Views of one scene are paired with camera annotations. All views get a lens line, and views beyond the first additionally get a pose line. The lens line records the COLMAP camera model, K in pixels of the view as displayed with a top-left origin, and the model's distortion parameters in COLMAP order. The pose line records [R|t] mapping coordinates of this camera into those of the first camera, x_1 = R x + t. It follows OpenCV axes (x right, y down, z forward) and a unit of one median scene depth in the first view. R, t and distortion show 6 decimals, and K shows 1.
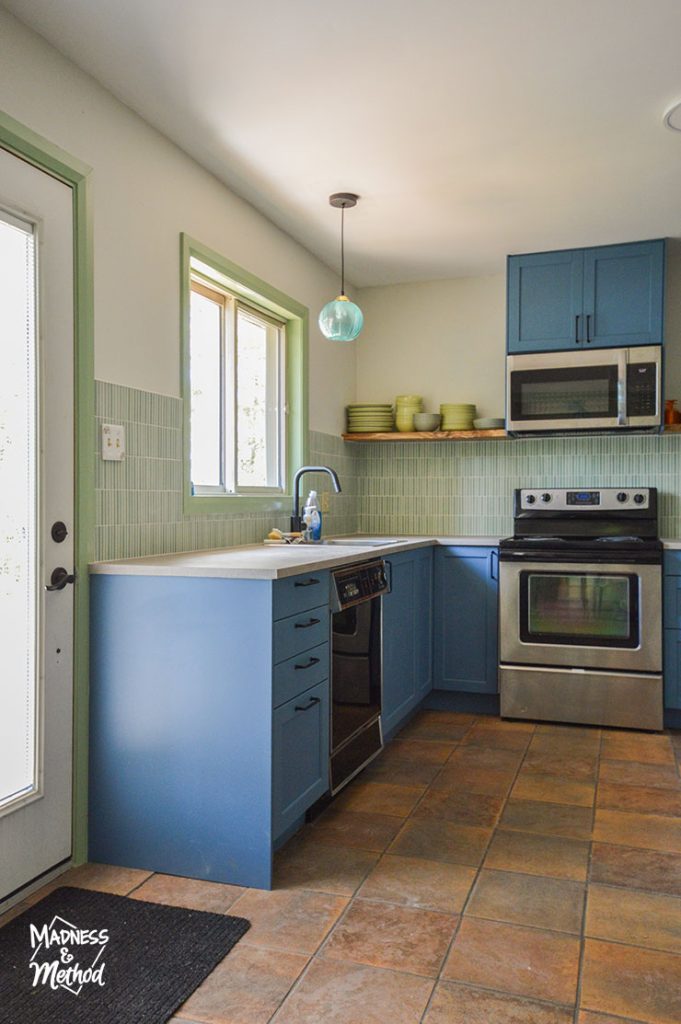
lens RADIAL K [[846.2, 0, 317.8], [0, 846.2, 512.7], [0, 0, 1]] dist [-0.021503, 0.086914]
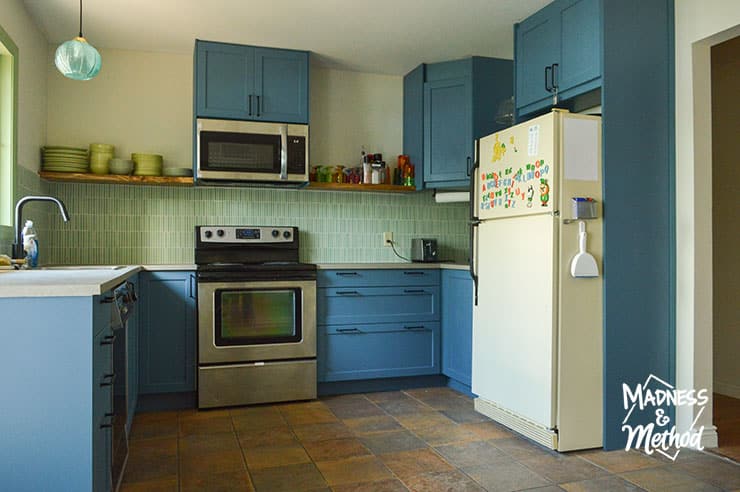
lens RADIAL K [[603.3, 0, 375.8], [0, 603.3, 249.7], [0, 0, 1]] dist [-0.045531, 0.031913]
pose [[0.778607, 0.001708, 0.627510, -0.133989], [0.006577, 0.999919, -0.010882, 0.021220], [-0.627478, 0.012600, 0.778532, 0.152955]]
